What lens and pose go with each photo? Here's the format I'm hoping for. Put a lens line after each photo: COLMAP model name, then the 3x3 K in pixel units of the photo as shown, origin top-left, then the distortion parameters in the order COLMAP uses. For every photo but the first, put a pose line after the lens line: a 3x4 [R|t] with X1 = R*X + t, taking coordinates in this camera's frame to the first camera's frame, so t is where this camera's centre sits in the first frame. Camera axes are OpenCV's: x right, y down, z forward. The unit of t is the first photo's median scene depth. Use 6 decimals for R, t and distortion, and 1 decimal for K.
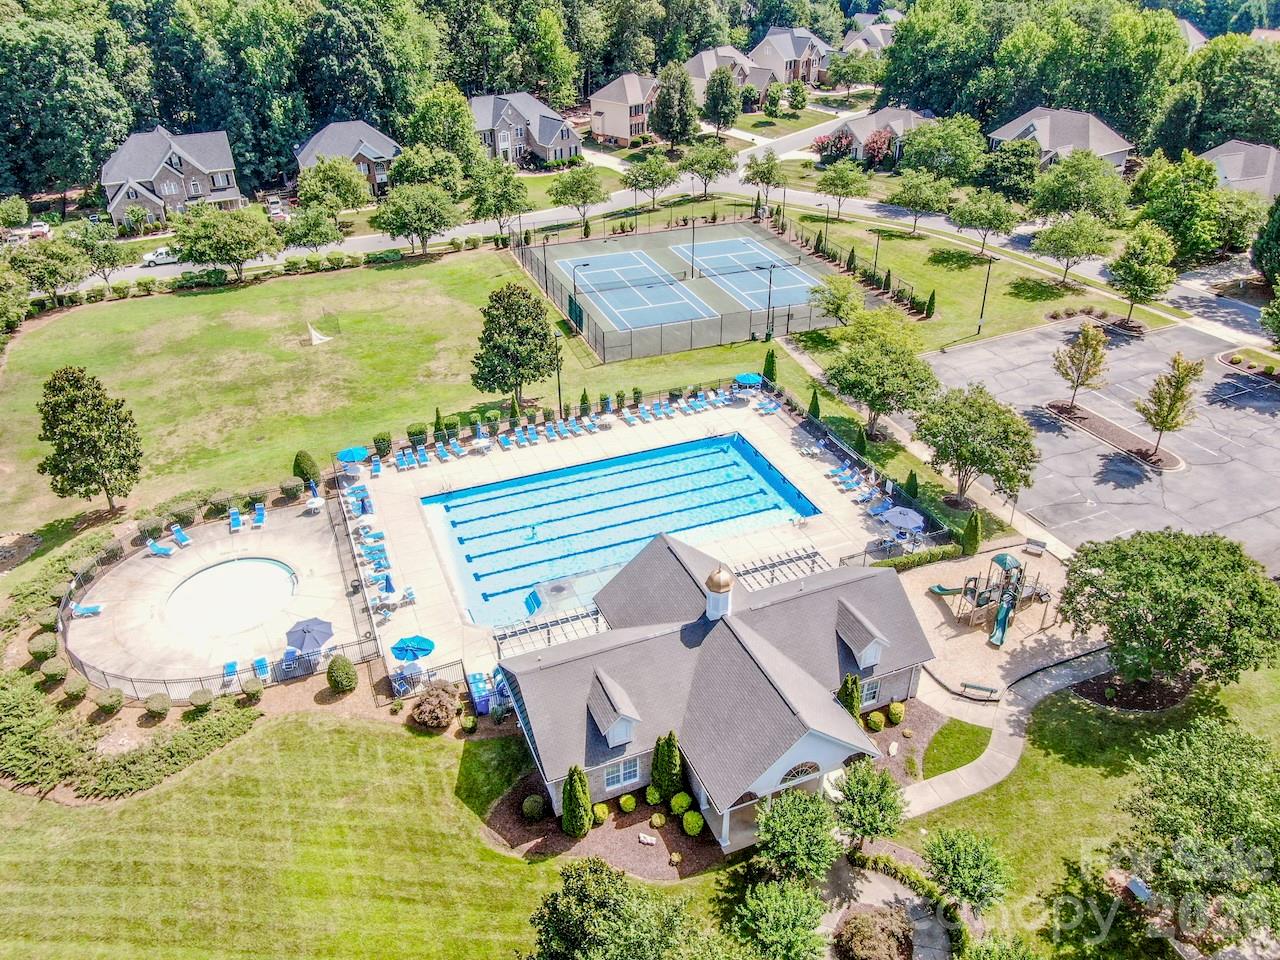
lens RADIAL K [[950.1, 0, 640.0], [0, 950.1, 480.0], [0, 0, 1]] dist [-0.030521, 0.032999]
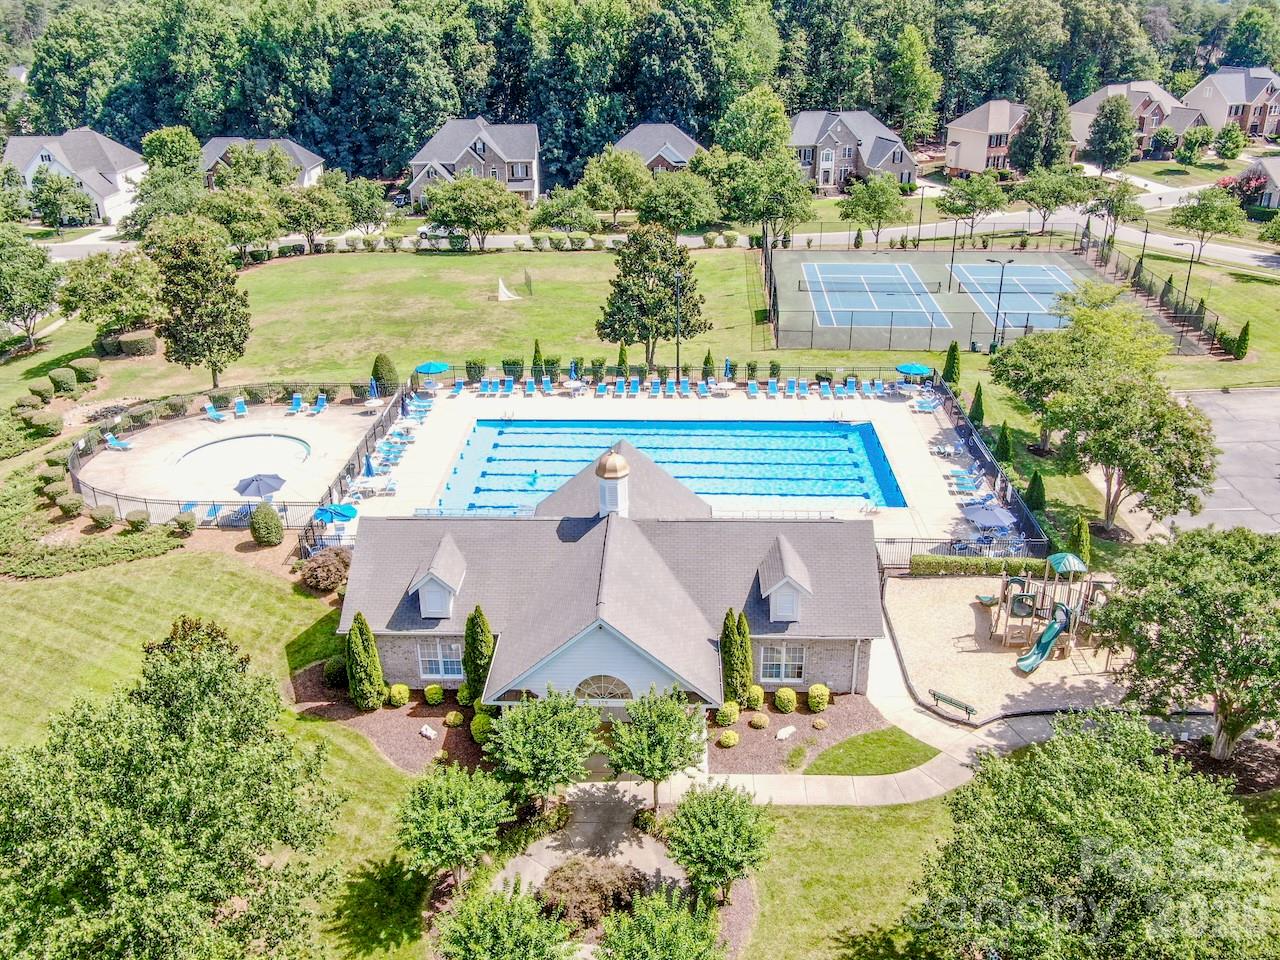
lens RADIAL K [[1110.1, 0, 640.0], [0, 1110.1, 480.0], [0, 0, 1]] dist [-0.006555, 0.002394]
pose [[0.909967, 0.168958, -0.378700, 0.154852], [-0.216975, 0.972239, -0.087597, 0.064950], [0.353387, 0.161879, 0.921365, 0.043173]]
